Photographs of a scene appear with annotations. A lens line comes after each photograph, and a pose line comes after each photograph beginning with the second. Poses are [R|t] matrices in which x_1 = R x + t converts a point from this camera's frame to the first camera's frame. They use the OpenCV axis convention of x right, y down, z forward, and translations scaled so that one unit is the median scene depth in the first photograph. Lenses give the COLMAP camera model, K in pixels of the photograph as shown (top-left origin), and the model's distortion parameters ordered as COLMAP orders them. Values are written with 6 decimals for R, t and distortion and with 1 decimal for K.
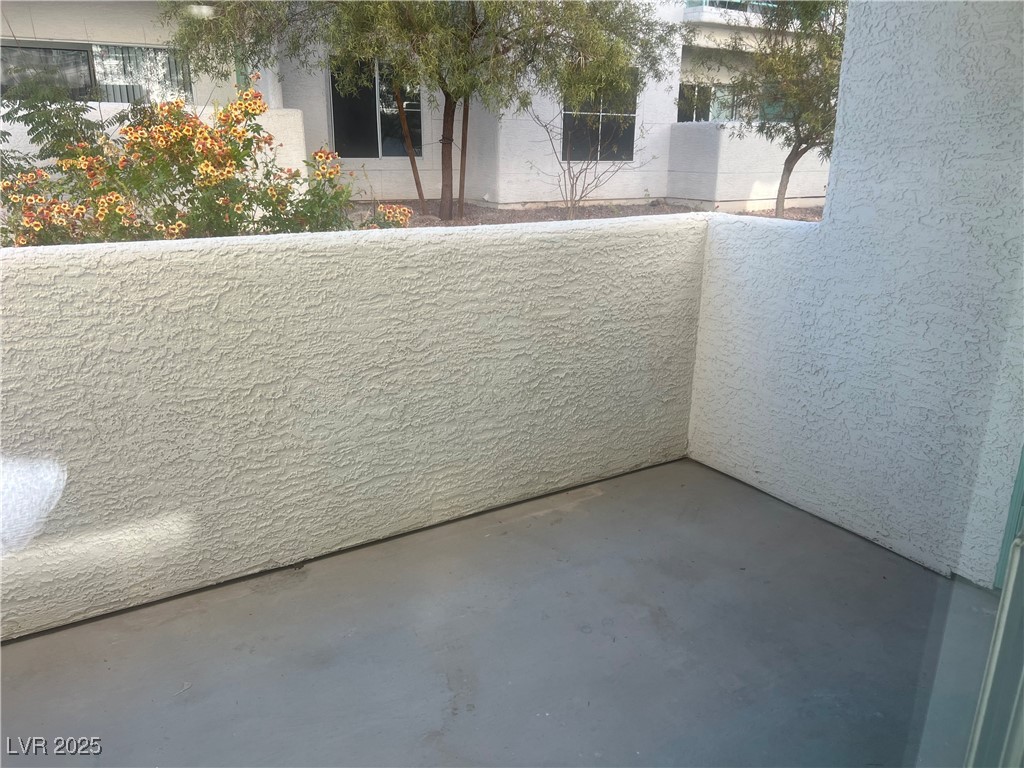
lens RADIAL K [[770.9, 0, 511.2], [0, 770.9, 379.5], [0, 0, 1]] dist [0.060068, -0.083224]
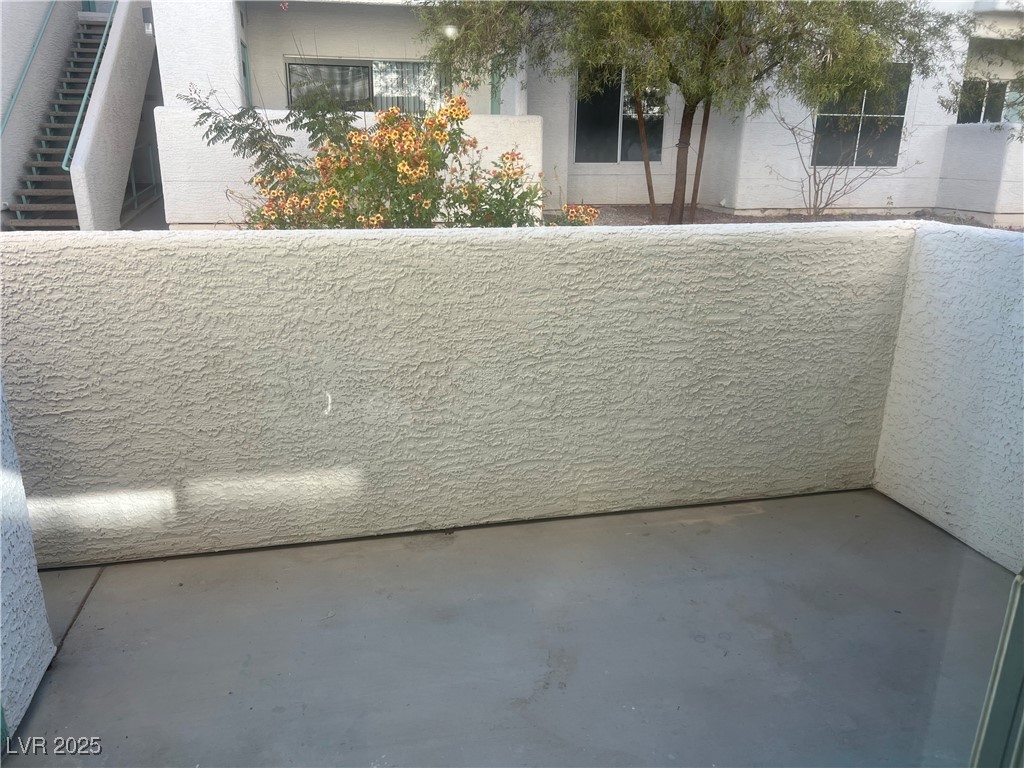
lens RADIAL K [[771.2, 0, 507.4], [0, 771.2, 388.0], [0, 0, 1]] dist [0.071237, -0.096645]
pose [[0.944263, 0.096810, -0.314636, 0.122264], [-0.096277, 0.995205, 0.017274, 0.010808], [0.314800, 0.013981, 0.949055, -0.012509]]
